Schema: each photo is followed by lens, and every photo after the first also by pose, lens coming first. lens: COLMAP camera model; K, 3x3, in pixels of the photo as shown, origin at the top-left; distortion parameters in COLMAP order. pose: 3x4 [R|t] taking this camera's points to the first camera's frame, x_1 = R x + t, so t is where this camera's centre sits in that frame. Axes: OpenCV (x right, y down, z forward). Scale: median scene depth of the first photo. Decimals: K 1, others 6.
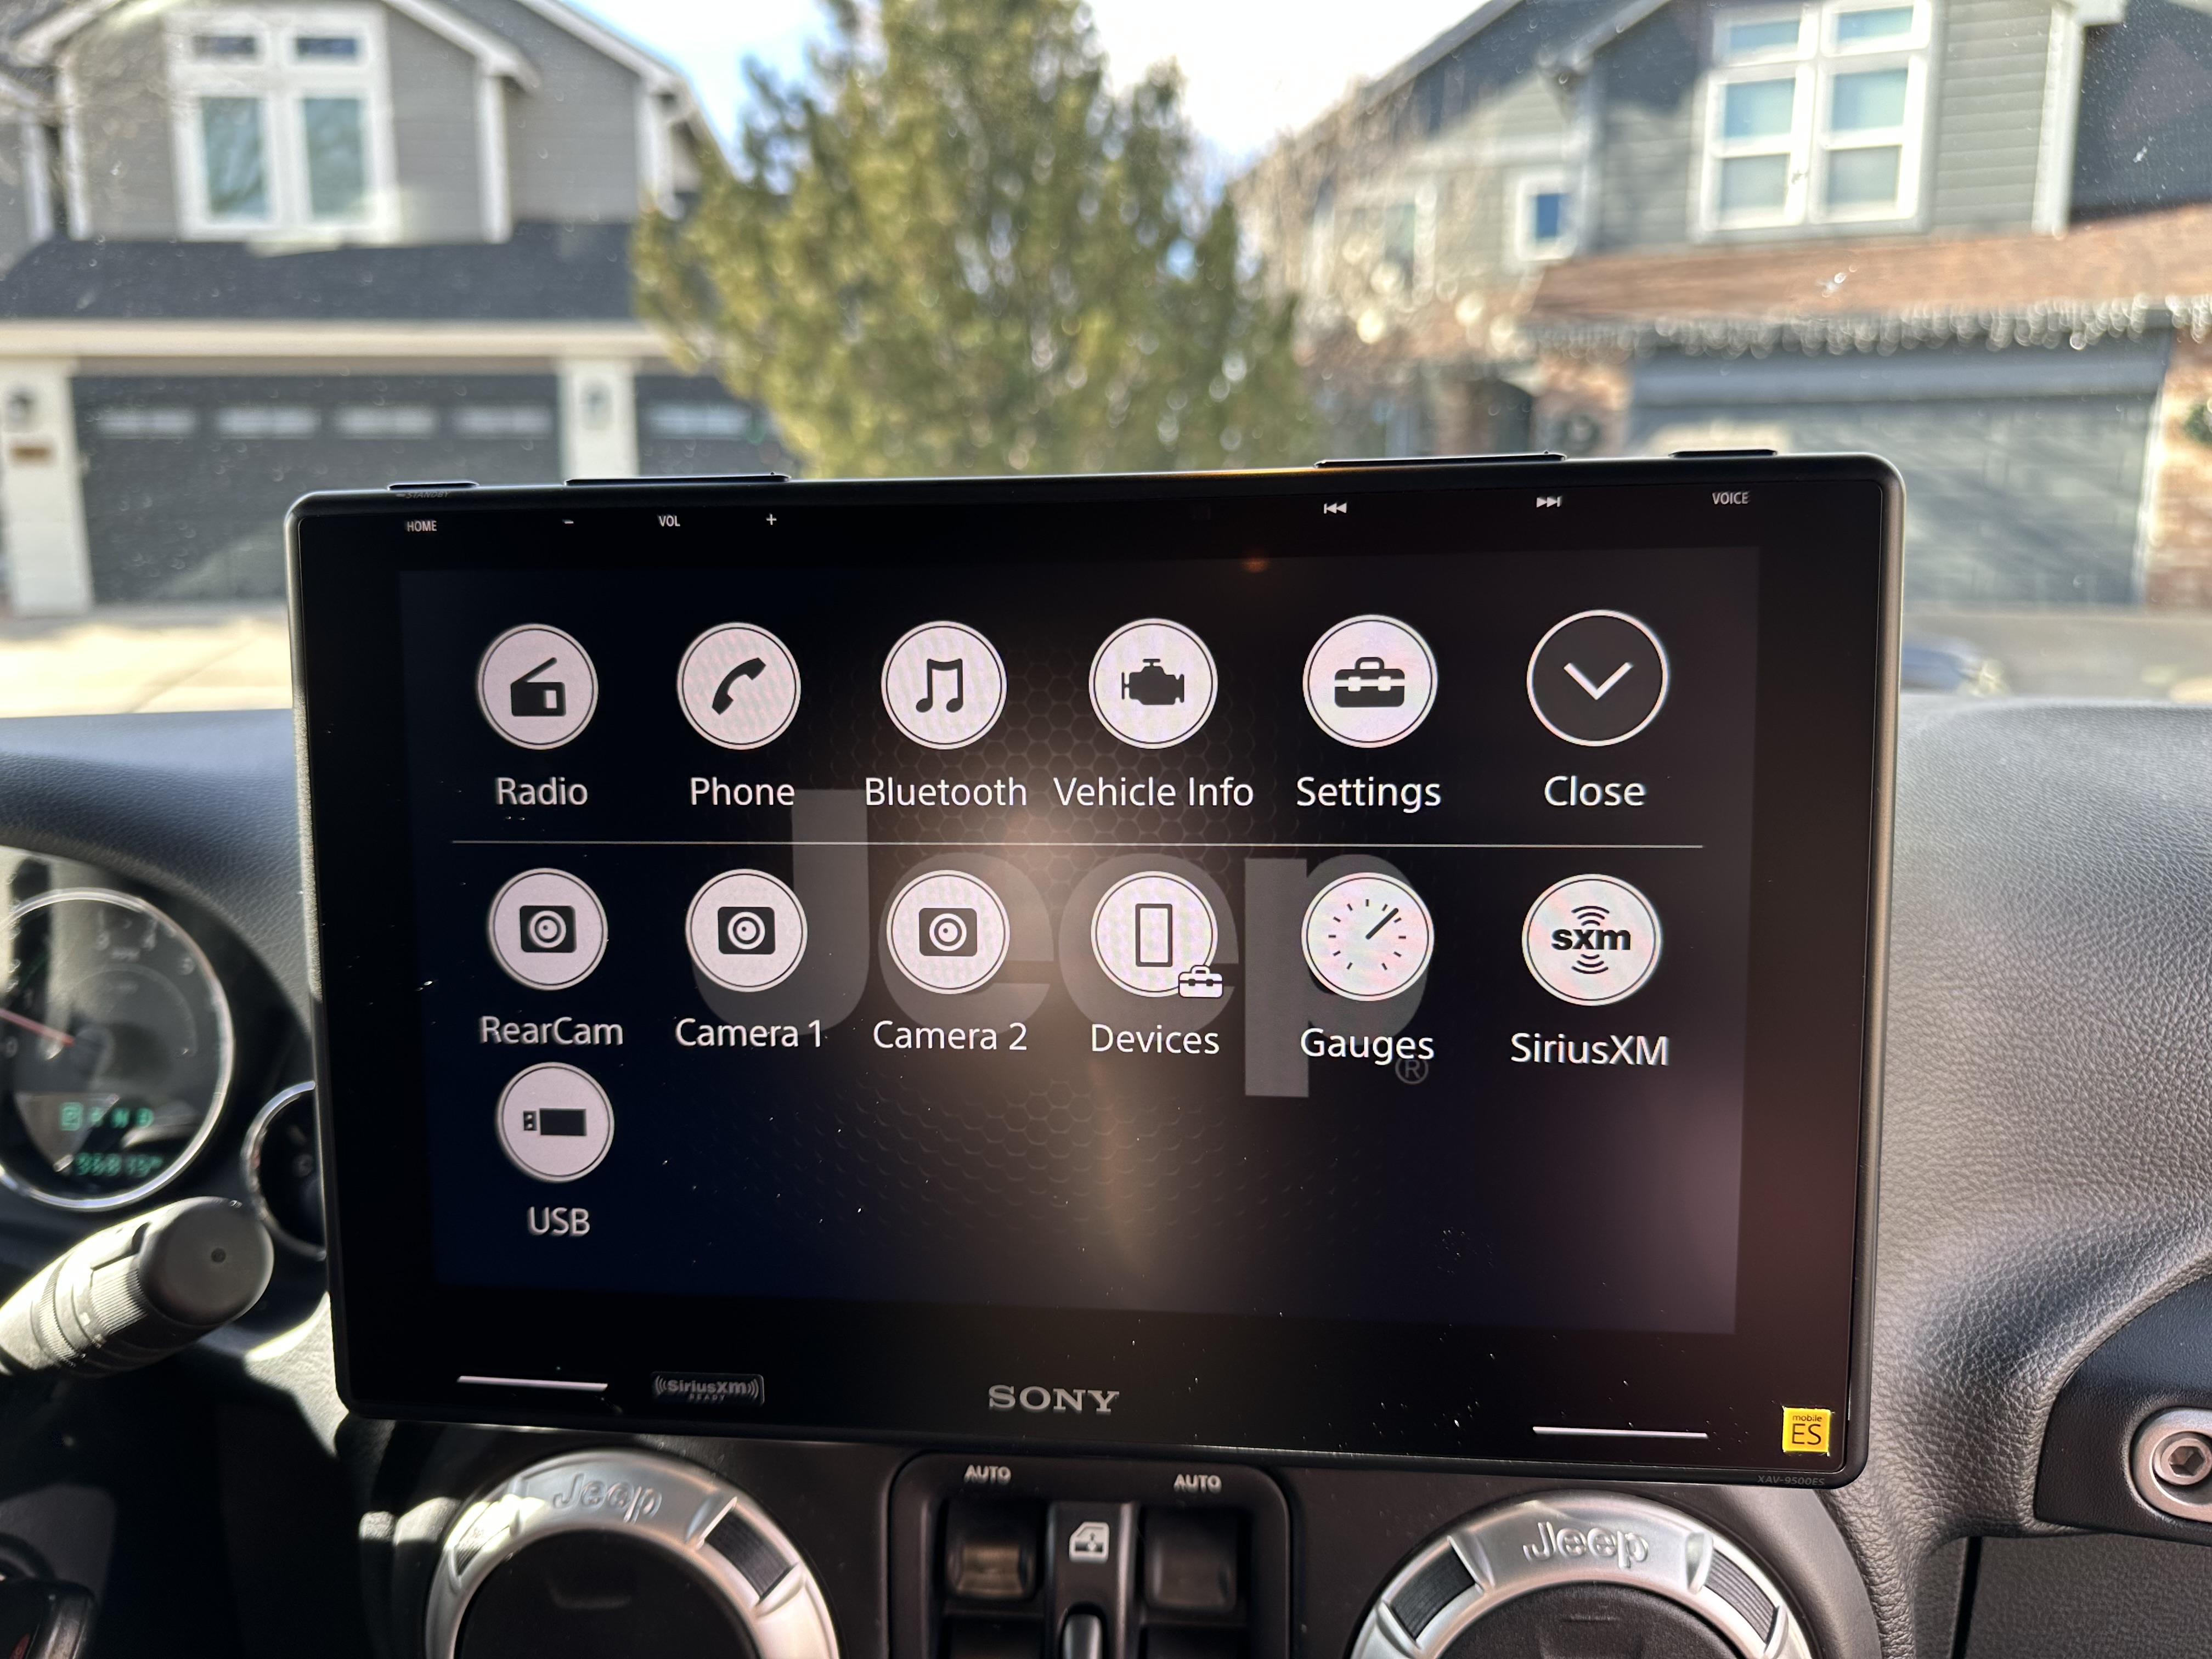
lens RADIAL K [[1607.7, 0, 1116.6], [0, 1607.7, 836.5], [0, 0, 1]] dist [0.033666, -0.046984]
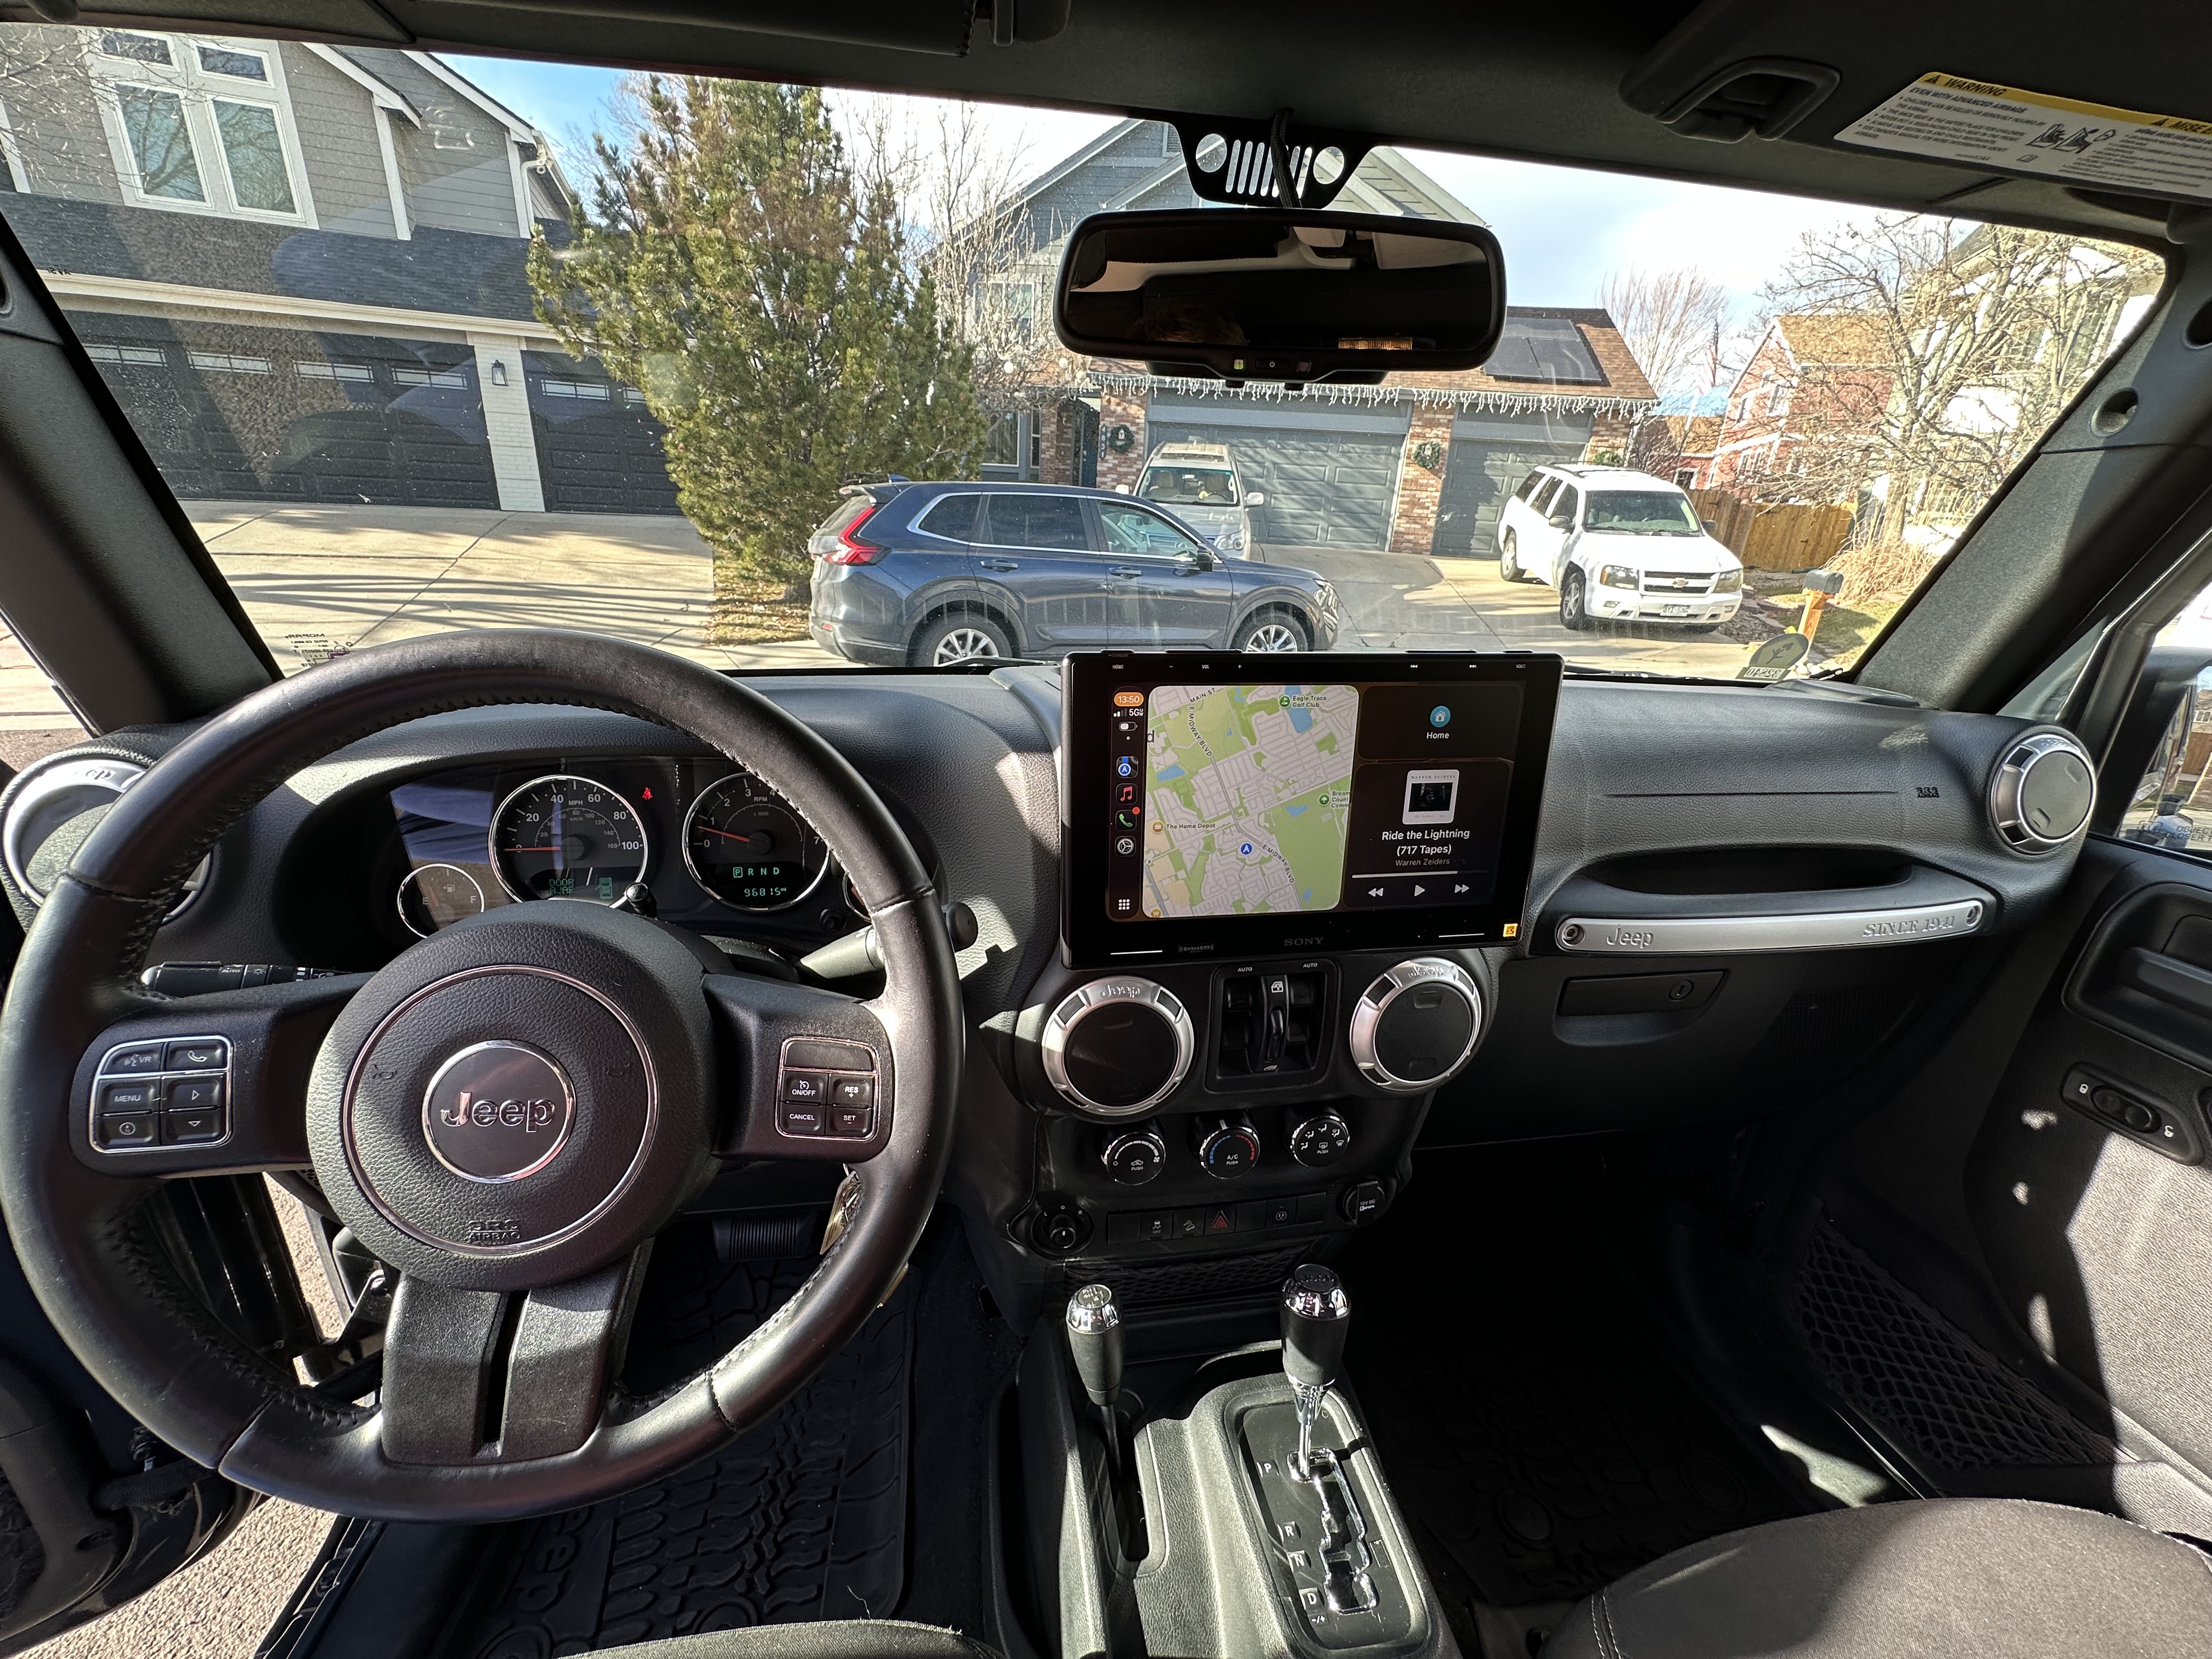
lens RADIAL K [[884.7, 0, 1108.3], [0, 884.7, 818.3], [0, 0, 1]] dist [0.015171, 0.001373]
pose [[0.961248, -0.049694, 0.271171, -0.732382], [0.001254, 0.984398, 0.175954, -0.169656], [-0.275684, -0.168795, 0.946312, -0.430324]]
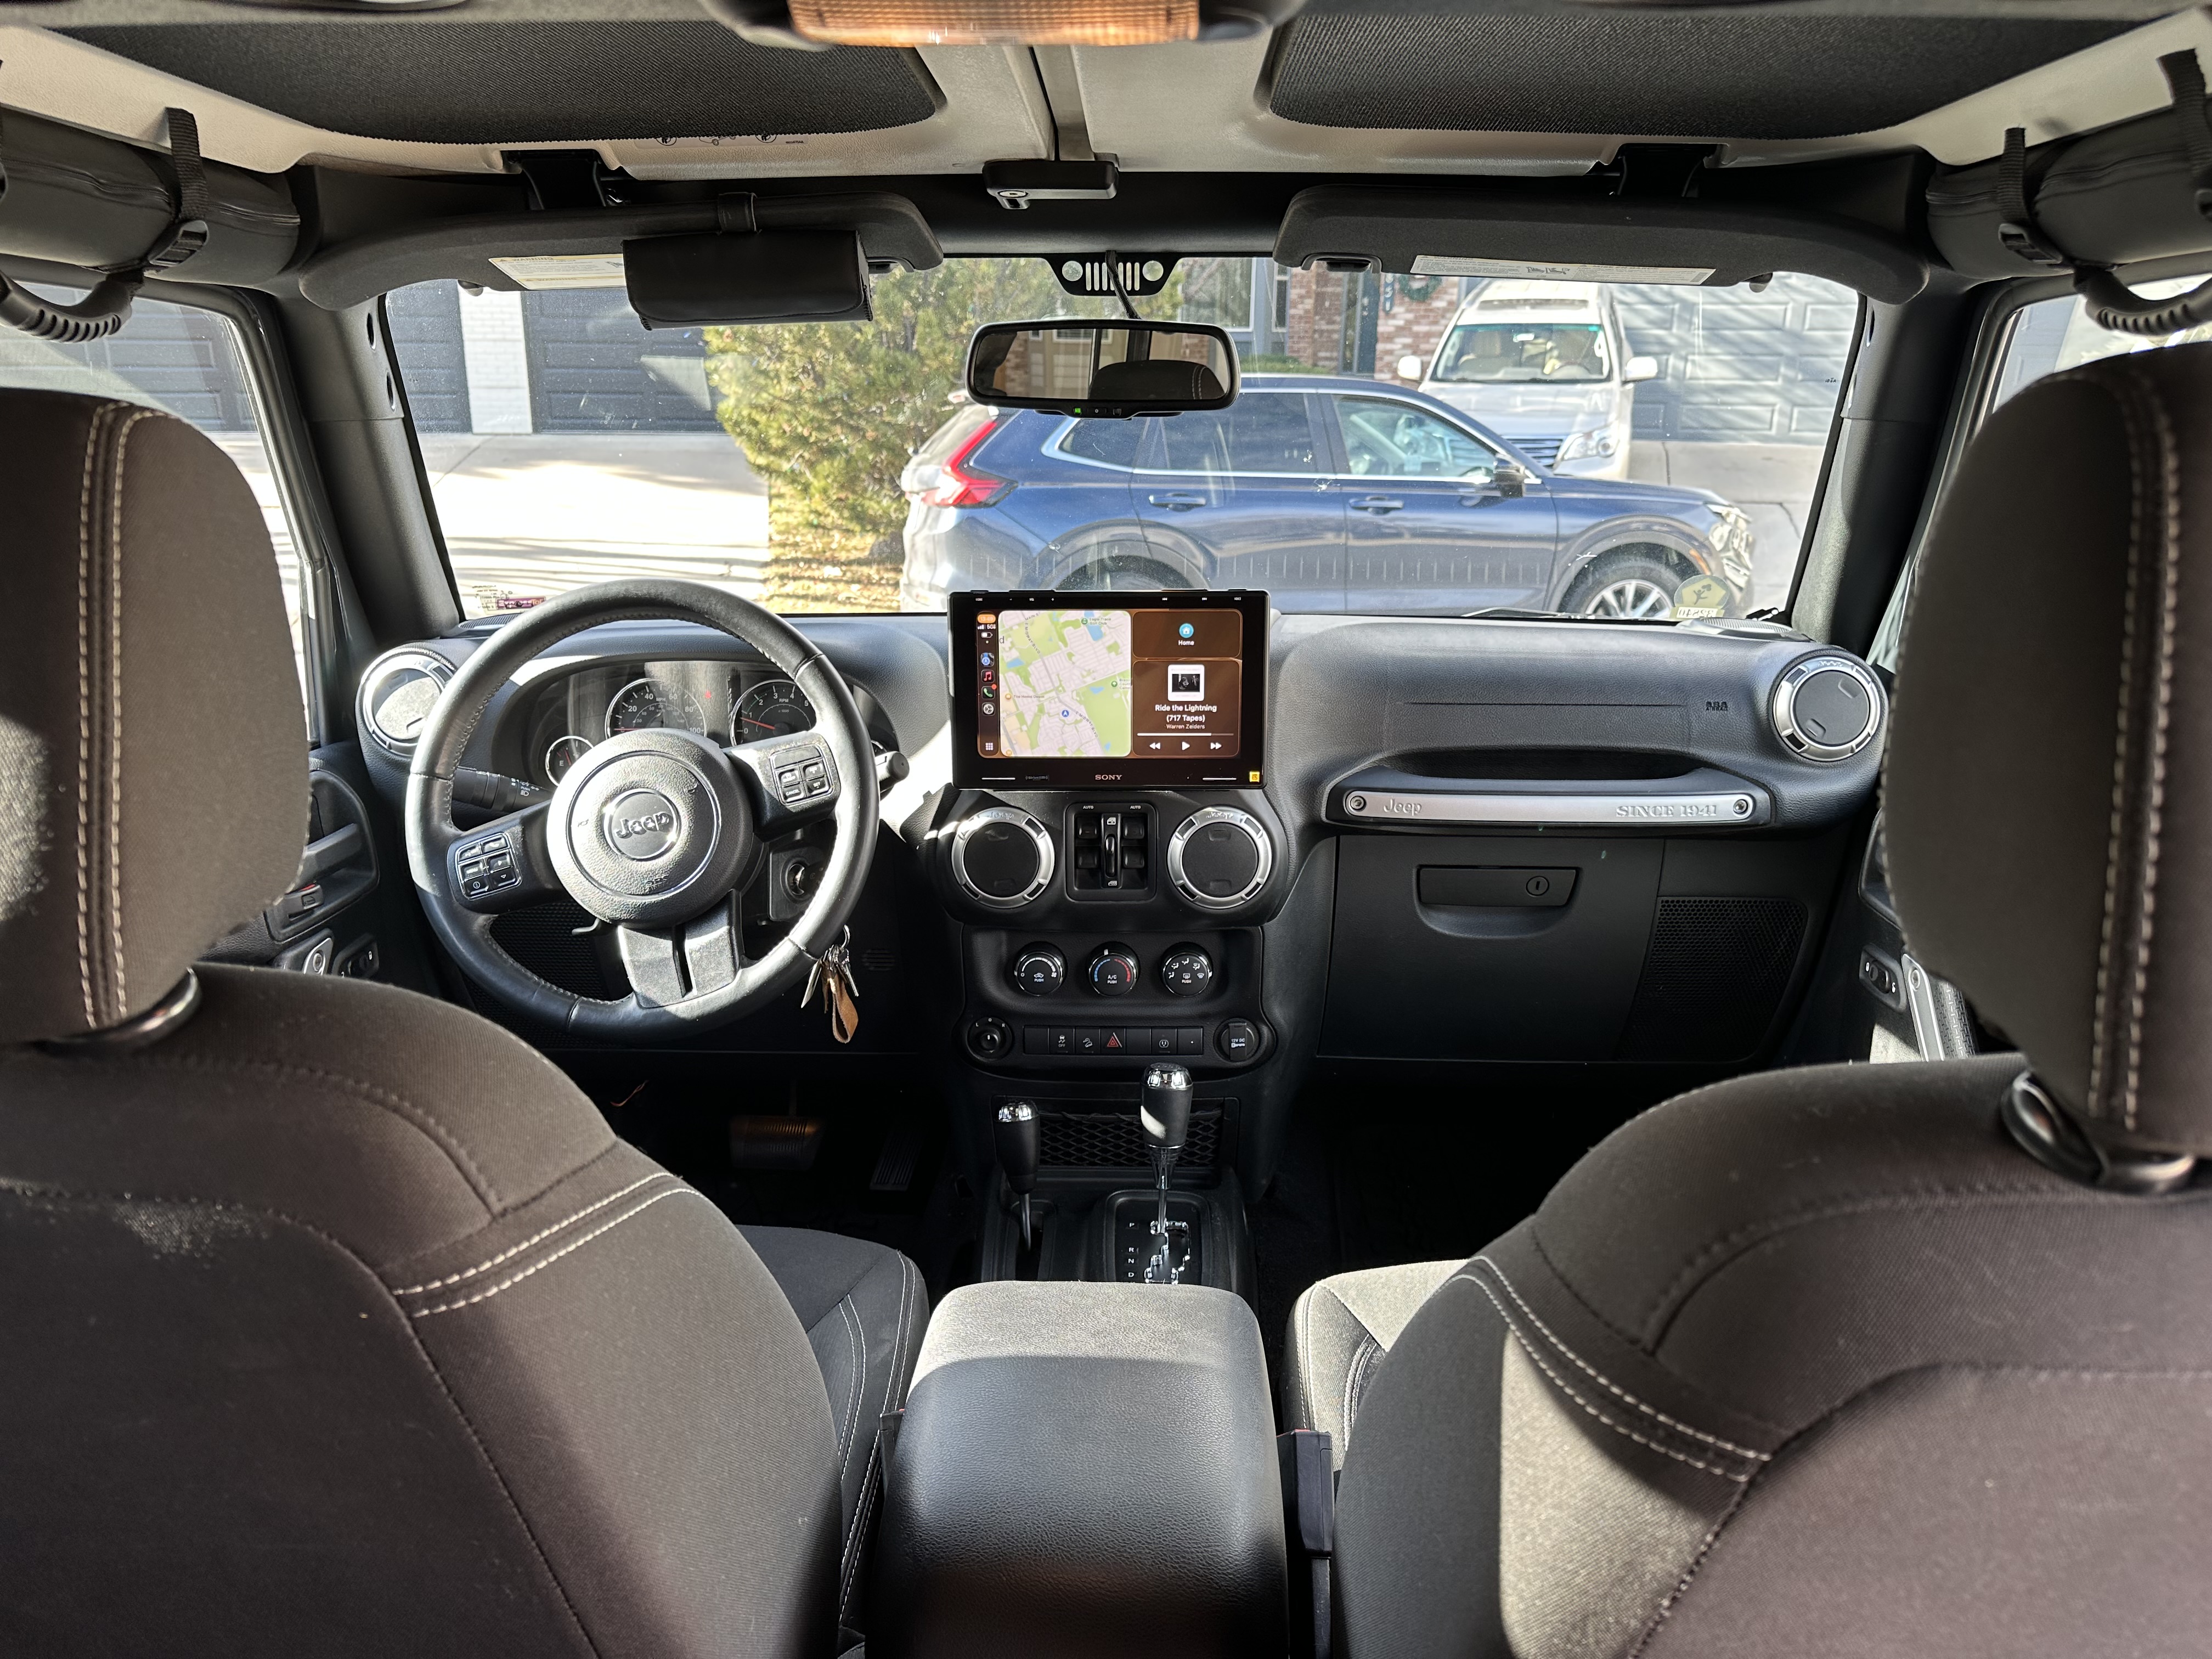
lens RADIAL K [[1607.7, 0, 1082.1], [0, 1607.7, 842.1], [0, 0, 1]] dist [0.033666, -0.046984]
pose [[0.998033, -0.016028, 0.060604, -0.351221], [0.009060, 0.993491, 0.113550, -0.012476], [-0.062030, -0.112778, 0.991682, -3.264880]]
